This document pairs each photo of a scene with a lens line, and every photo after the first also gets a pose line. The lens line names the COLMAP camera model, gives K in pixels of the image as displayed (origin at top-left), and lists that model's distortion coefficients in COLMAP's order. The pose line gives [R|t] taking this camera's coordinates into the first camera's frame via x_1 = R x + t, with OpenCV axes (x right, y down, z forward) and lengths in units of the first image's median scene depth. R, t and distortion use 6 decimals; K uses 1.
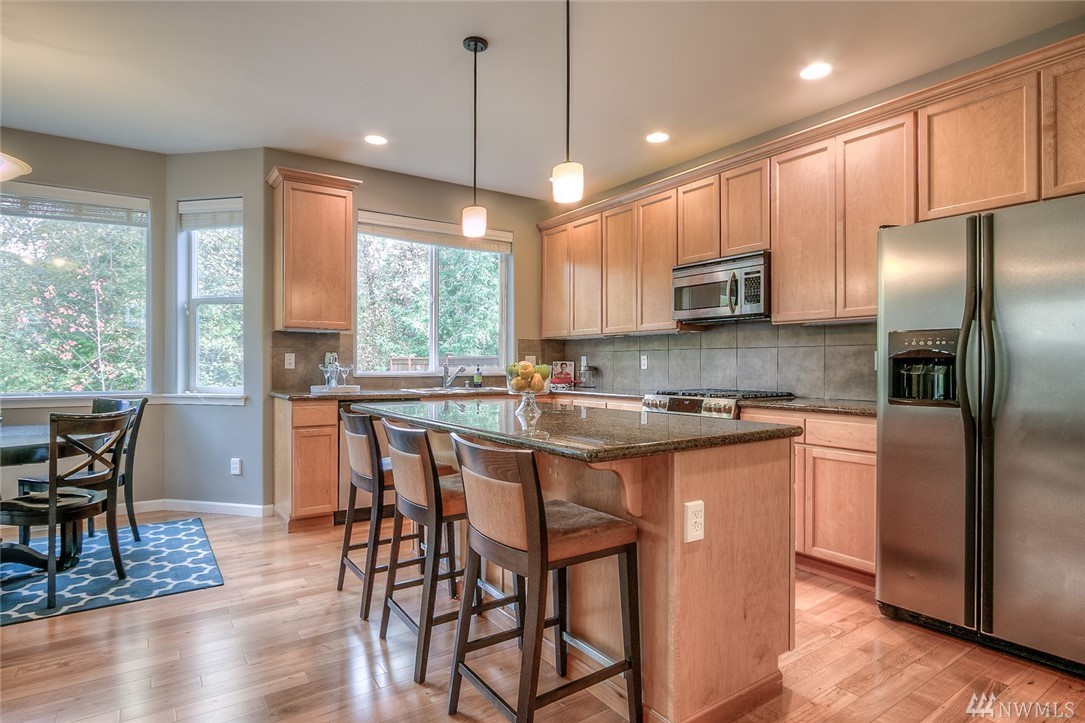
lens RADIAL K [[591.2, 0, 543.0], [0, 591.2, 362.8], [0, 0, 1]] dist [-0.003650, -0.000157]
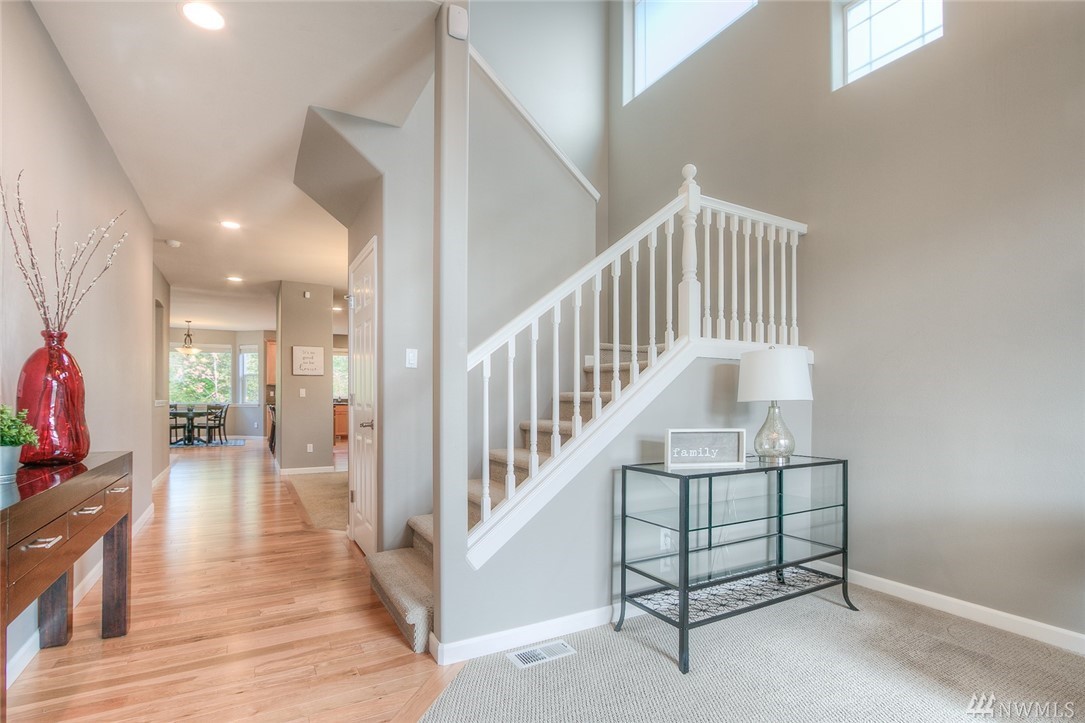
lens RADIAL K [[504.9, 0, 537.0], [0, 504.9, 389.4], [0, 0, 1]] dist [-0.014638, 0.001423]
pose [[0.997207, 0.000188, -0.074681, 1.213628], [-0.000956, 0.999947, -0.010250, 0.000061], [0.074675, 0.010293, 0.997155, -1.627621]]
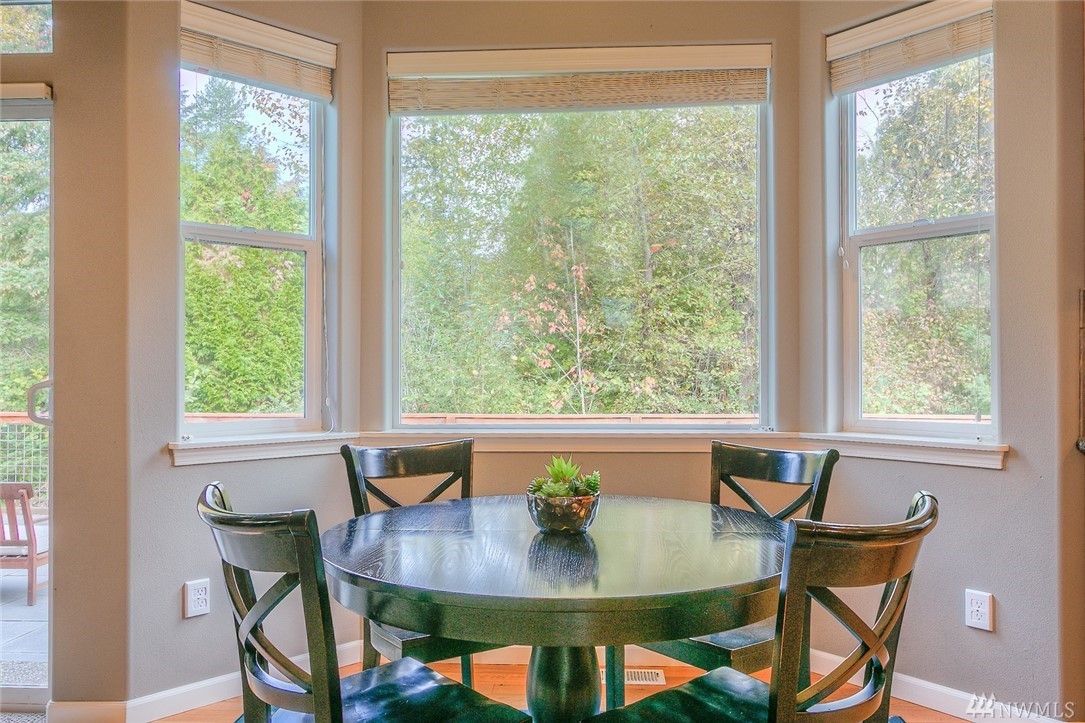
lens RADIAL K [[834.3, 0, 540.1], [0, 834.3, 363.7], [0, 0, 1]] dist [0.017626, 0.002142]
pose [[0.793096, -0.009338, -0.609026, -0.368465], [0.003658, 0.999937, -0.010568, 0.002076], [0.609086, 0.006154, 0.793080, 0.295522]]
